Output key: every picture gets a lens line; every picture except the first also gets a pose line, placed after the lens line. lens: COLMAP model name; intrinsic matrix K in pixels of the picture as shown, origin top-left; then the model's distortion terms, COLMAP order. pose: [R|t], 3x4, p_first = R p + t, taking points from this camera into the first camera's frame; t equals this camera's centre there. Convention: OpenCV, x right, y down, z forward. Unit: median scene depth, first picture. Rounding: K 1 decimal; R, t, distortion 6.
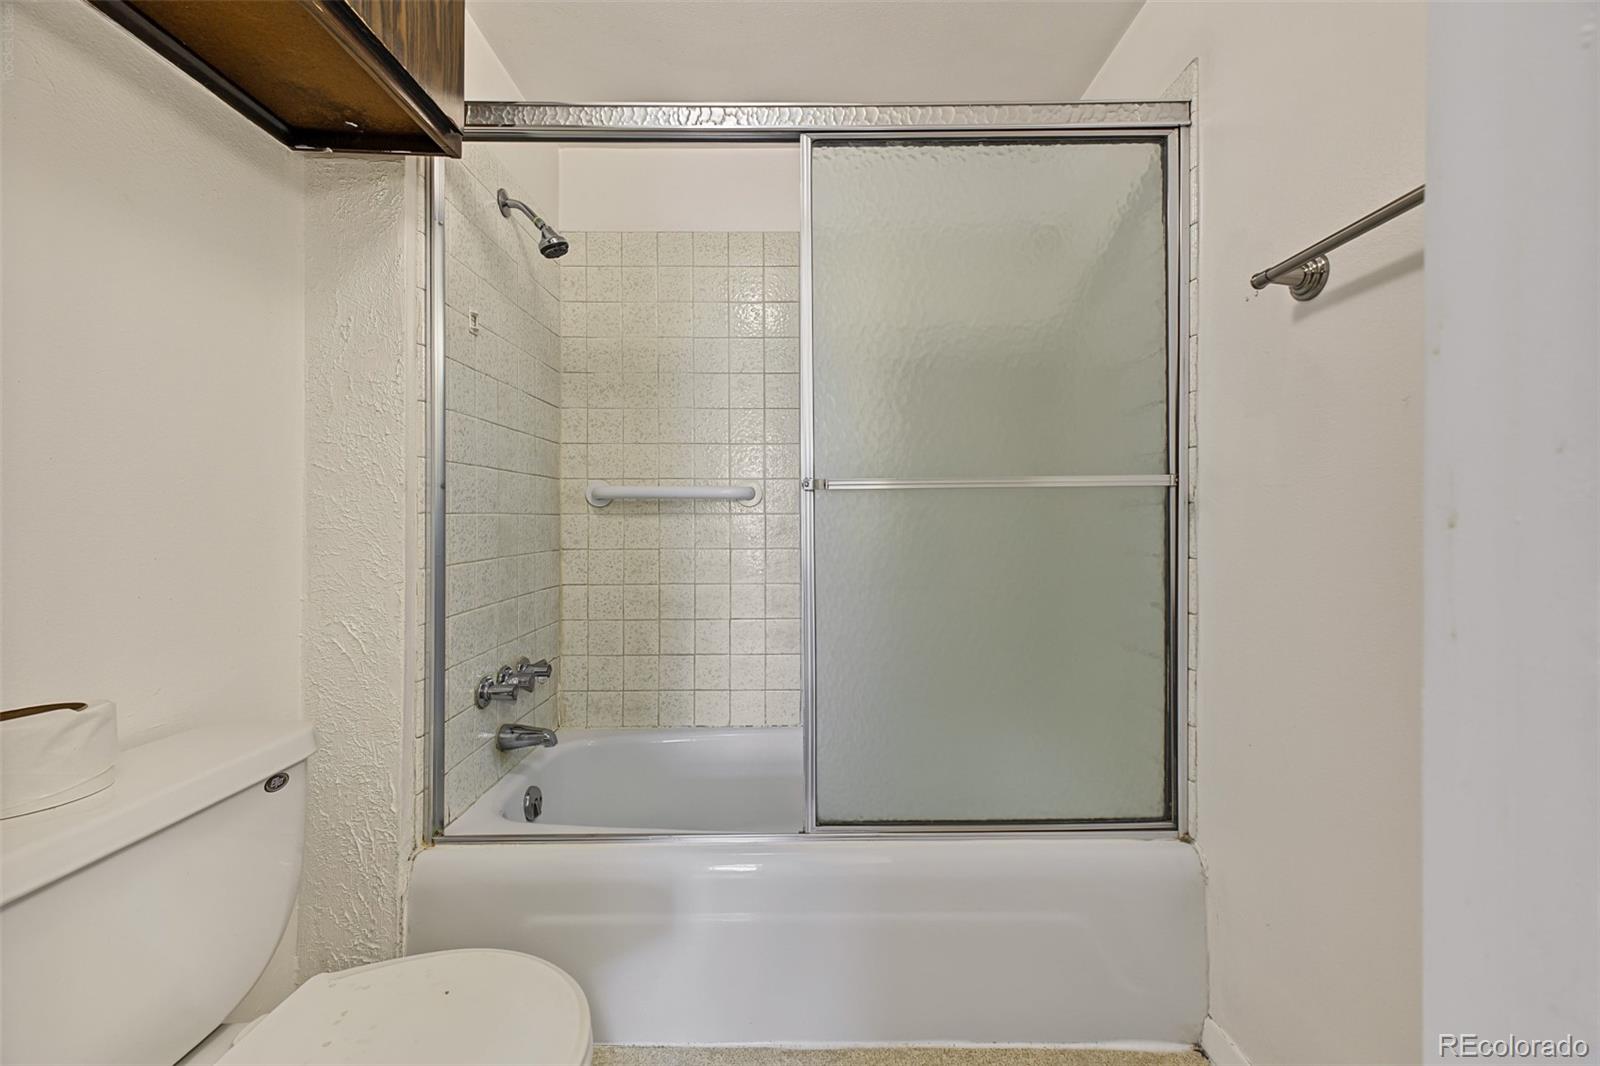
lens RADIAL K [[628.4, 0, 801.9], [0, 628.4, 534.6], [0, 0, 1]] dist [0.017726, -0.006395]
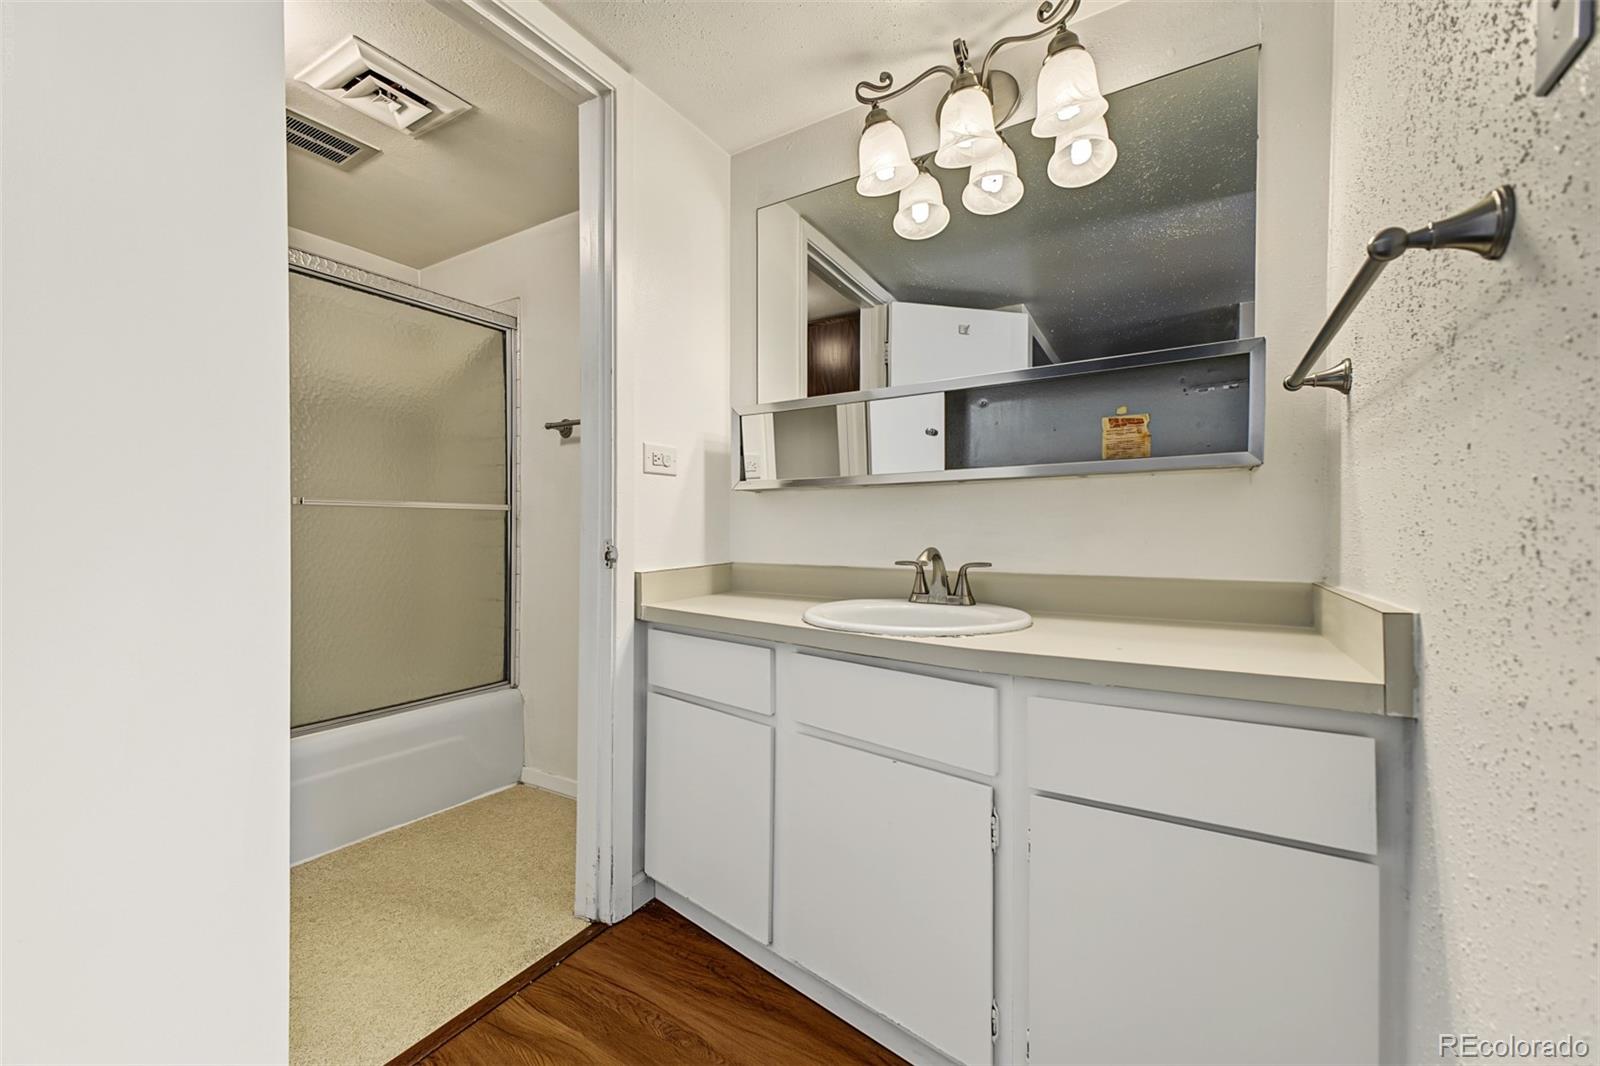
lens RADIAL K [[628.4, 0, 801.9], [0, 628.4, 534.6], [0, 0, 1]] dist [0.017726, -0.006395]
pose [[0.523696, 0.005363, 0.851888, -0.612927], [-0.002115, 0.999985, -0.004995, 0.005918], [-0.851903, 0.000814, 0.523700, -0.811767]]
